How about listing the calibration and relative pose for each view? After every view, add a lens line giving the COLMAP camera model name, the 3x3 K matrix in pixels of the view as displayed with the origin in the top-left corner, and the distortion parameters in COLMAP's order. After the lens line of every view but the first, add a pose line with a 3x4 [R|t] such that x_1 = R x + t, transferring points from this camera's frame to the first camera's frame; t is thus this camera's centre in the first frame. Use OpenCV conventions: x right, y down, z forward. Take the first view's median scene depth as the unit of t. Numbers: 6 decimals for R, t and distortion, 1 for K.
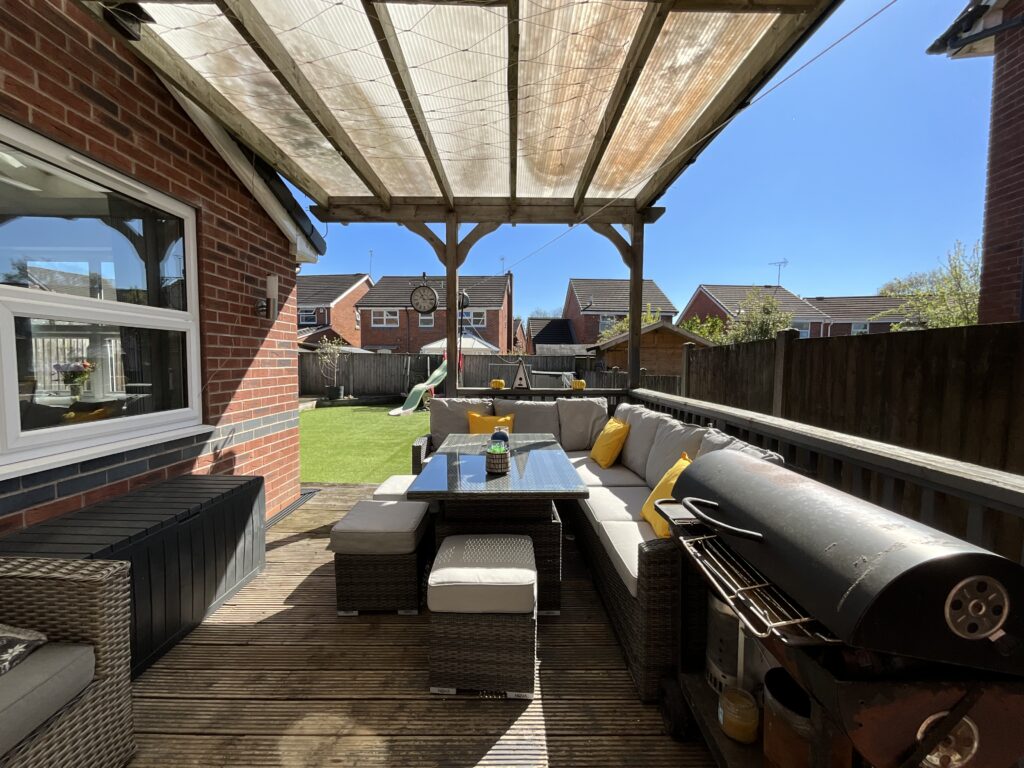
lens RADIAL K [[418.3, 0, 513.6], [0, 418.3, 384.0], [0, 0, 1]] dist [-0.008523, 0.001093]
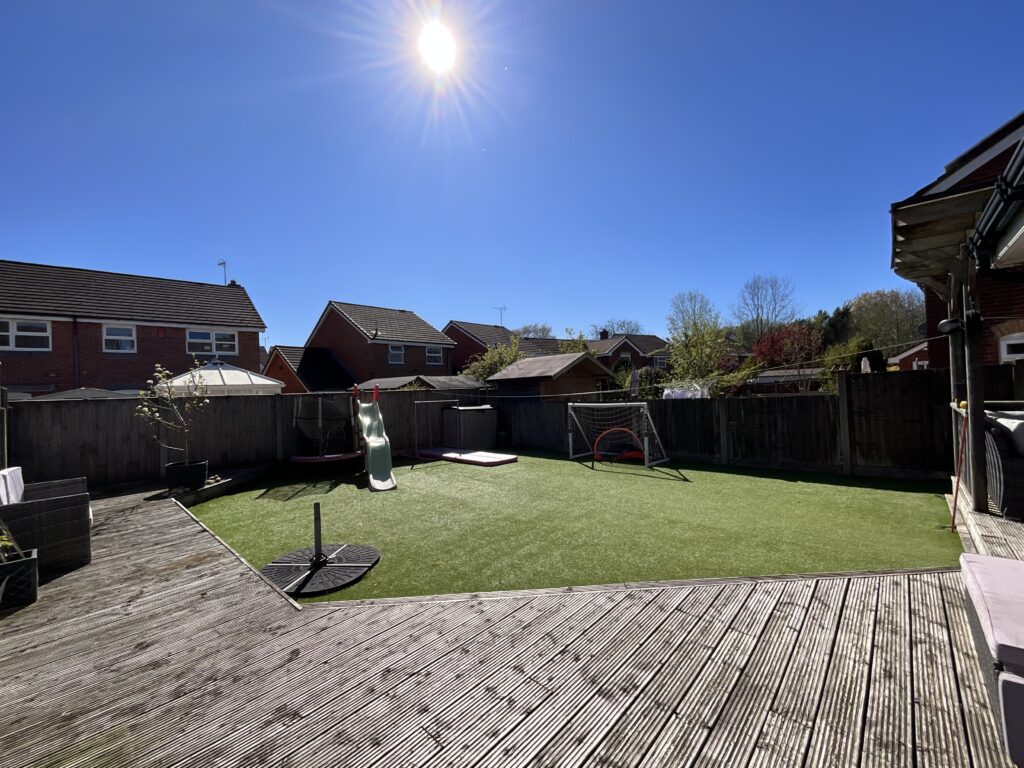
lens RADIAL K [[418.3, 0, 501.8], [0, 418.3, 385.4], [0, 0, 1]] dist [-0.008523, 0.001093]
pose [[0.688058, -0.030202, 0.725027, -0.272778], [0.088598, 0.995155, -0.042626, -0.016020], [-0.720227, 0.093565, 0.687400, 0.201020]]
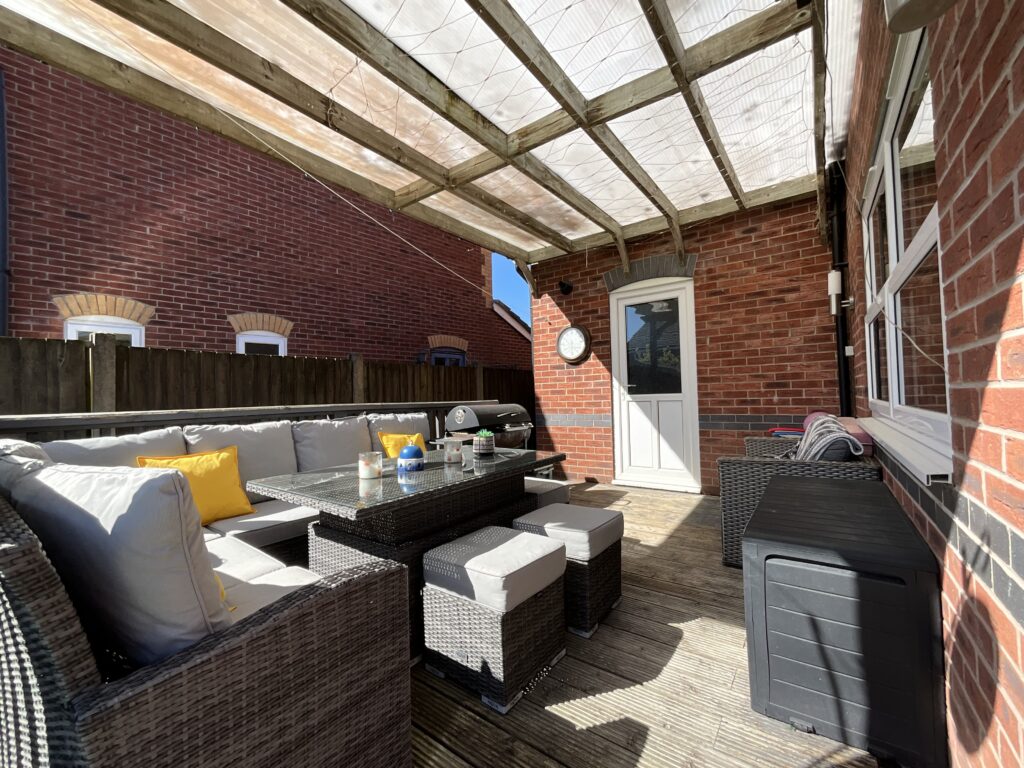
lens RADIAL K [[418.3, 0, 516.3], [0, 418.3, 389.0], [0, 0, 1]] dist [-0.008523, 0.001093]
pose [[-0.810924, 0.023506, 0.584679, -0.077467], [0.049499, 0.998367, 0.028515, 0.001131], [-0.583054, 0.052065, -0.810763, 0.178810]]
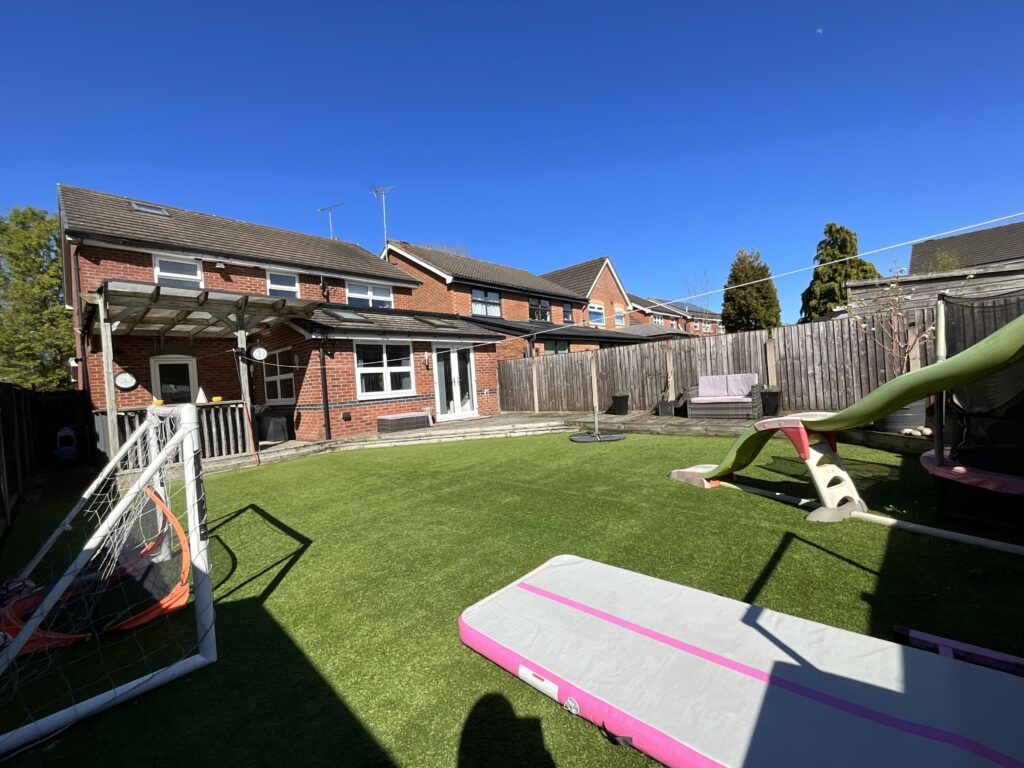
lens RADIAL K [[418.3, 0, 515.6], [0, 418.3, 381.5], [0, 0, 1]] dist [-0.008523, 0.001093]
pose [[-0.675416, 0.036321, -0.736542, 0.064859], [0.019765, 0.999319, 0.031155, -0.018153], [0.737172, 0.006484, -0.675674, 0.553816]]
